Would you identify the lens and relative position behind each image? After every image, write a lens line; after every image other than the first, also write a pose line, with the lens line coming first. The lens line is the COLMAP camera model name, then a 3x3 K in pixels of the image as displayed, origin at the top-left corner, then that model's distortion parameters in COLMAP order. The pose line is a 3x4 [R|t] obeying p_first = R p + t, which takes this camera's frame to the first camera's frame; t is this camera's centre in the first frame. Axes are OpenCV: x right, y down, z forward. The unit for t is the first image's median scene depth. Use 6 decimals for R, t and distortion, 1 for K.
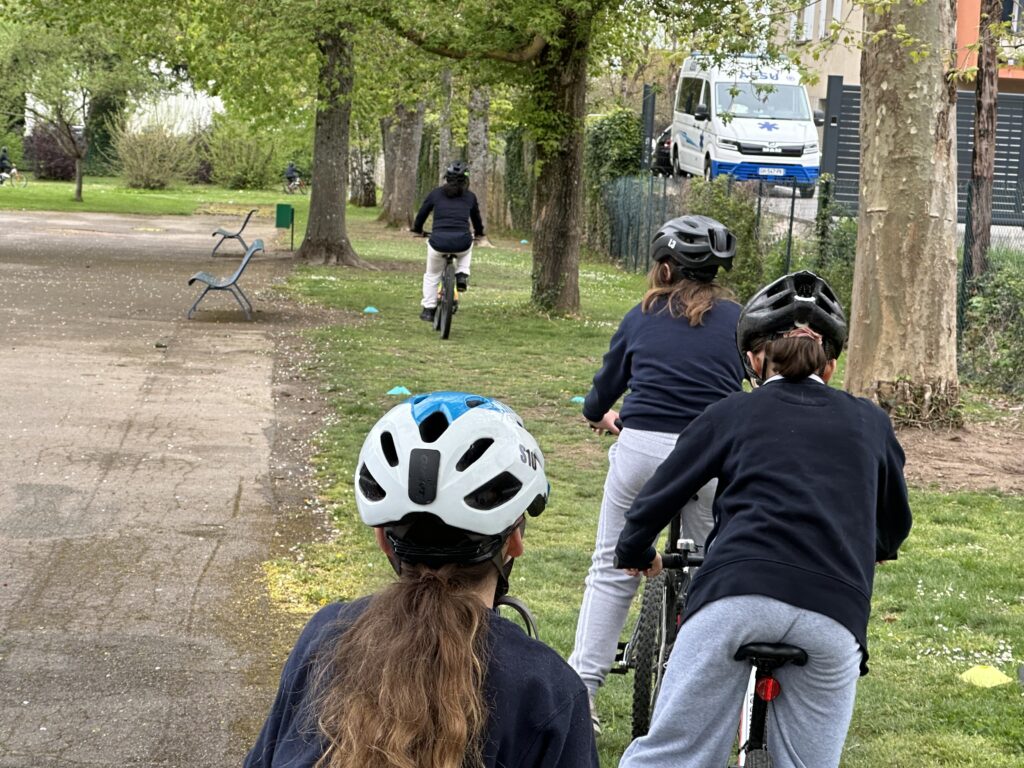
lens RADIAL K [[2768.5, 0, 512.0], [0, 2768.5, 384.0], [0, 0, 1]] dist [0.057631, 1.649646]
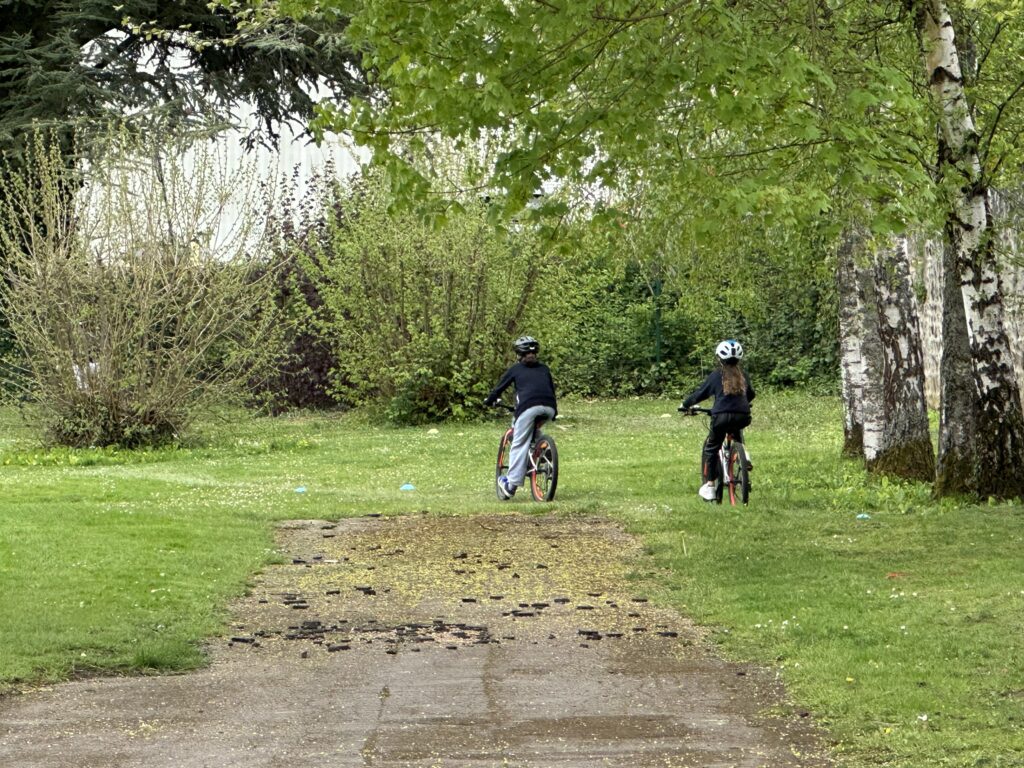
lens RADIAL K [[2768.5, 0, 512.0], [0, 2768.5, 384.0], [0, 0, 1]] dist [0.057631, 1.649646]
pose [[0.997049, -0.058271, -0.049984, -0.074179], [0.055419, 0.996855, -0.056654, -0.057150], [0.053129, 0.053717, 0.997142, 0.703297]]
